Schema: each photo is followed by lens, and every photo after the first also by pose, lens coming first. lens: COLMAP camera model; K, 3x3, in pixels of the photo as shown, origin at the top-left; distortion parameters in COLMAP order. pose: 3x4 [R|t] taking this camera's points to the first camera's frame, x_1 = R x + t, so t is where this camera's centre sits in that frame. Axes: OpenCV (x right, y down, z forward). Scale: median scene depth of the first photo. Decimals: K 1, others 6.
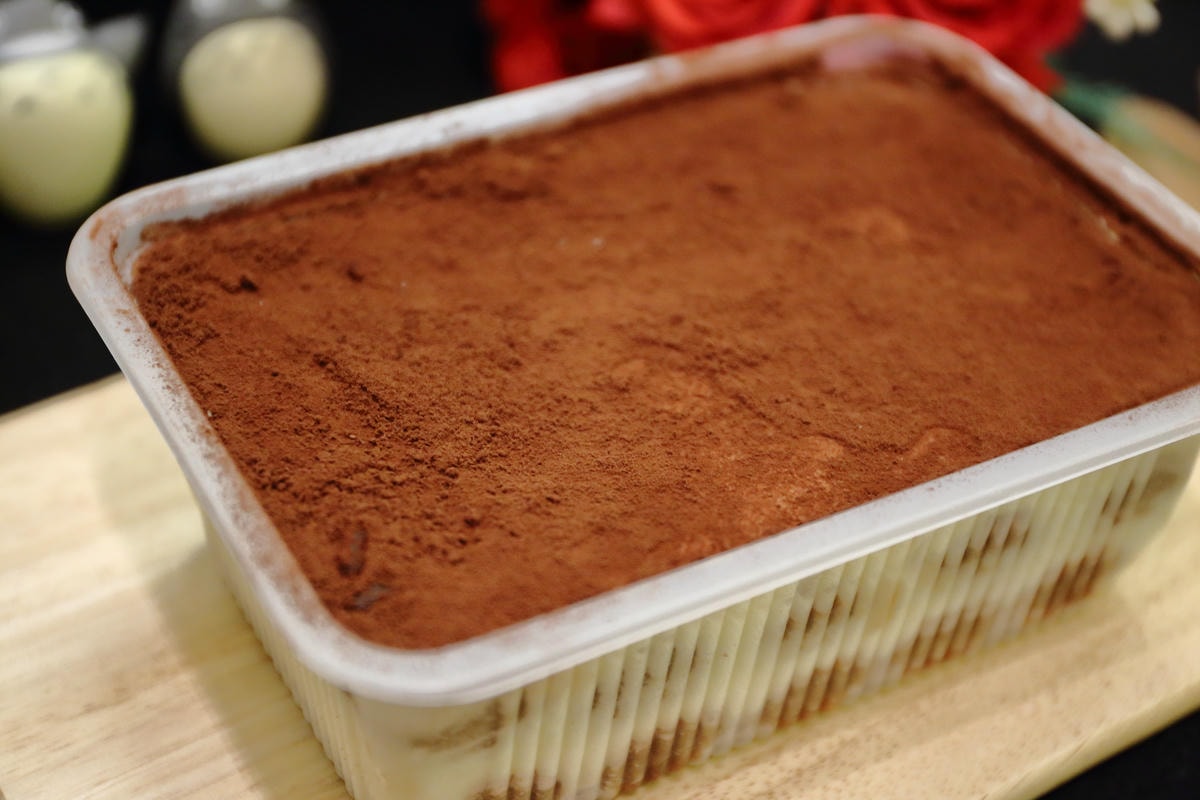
lens RADIAL K [[2069.5, 0, 598.4], [0, 2069.5, 397.4], [0, 0, 1]] dist [0.016945, 0.167948]
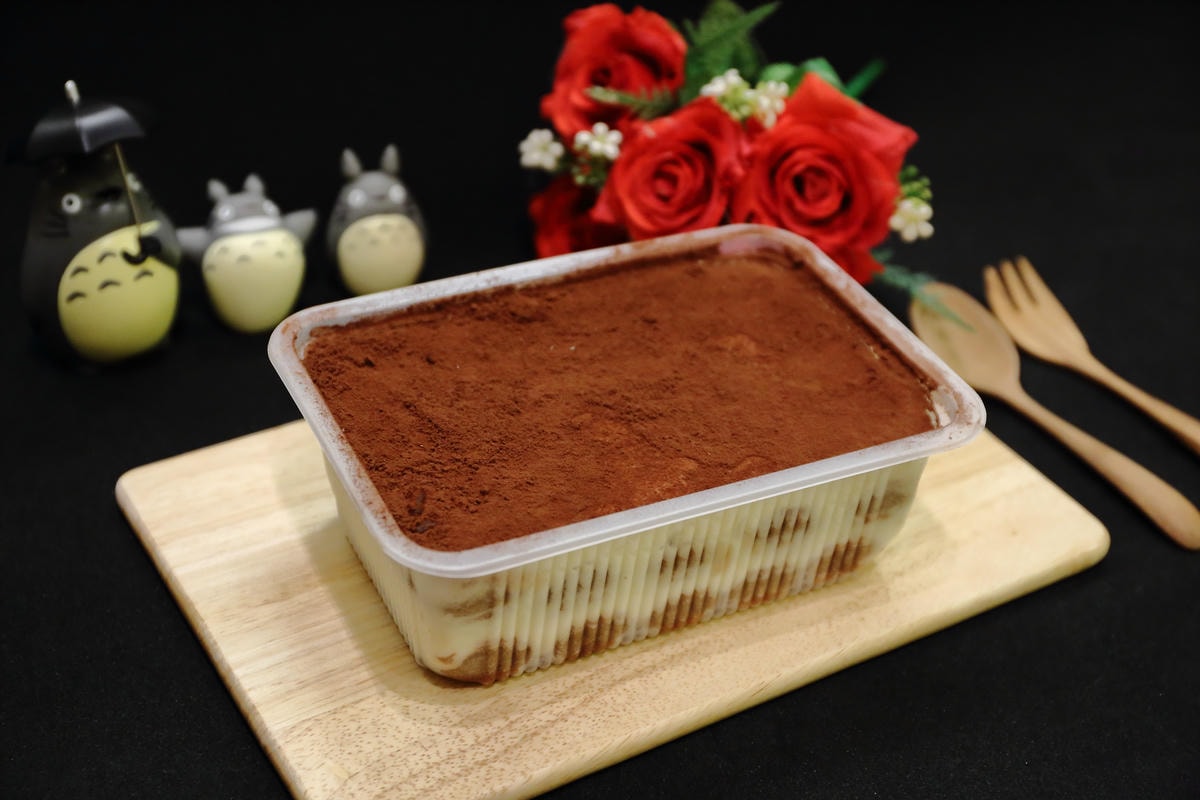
lens RADIAL K [[1756.6, 0, 600.0], [0, 1756.6, 400.0], [0, 0, 1]] dist [0.004097, 0.001029]
pose [[0.998325, 0.037943, -0.043682, 0.092248], [-0.041106, 0.996414, -0.073956, 0.078797], [0.040719, 0.075627, 0.996304, -0.472024]]
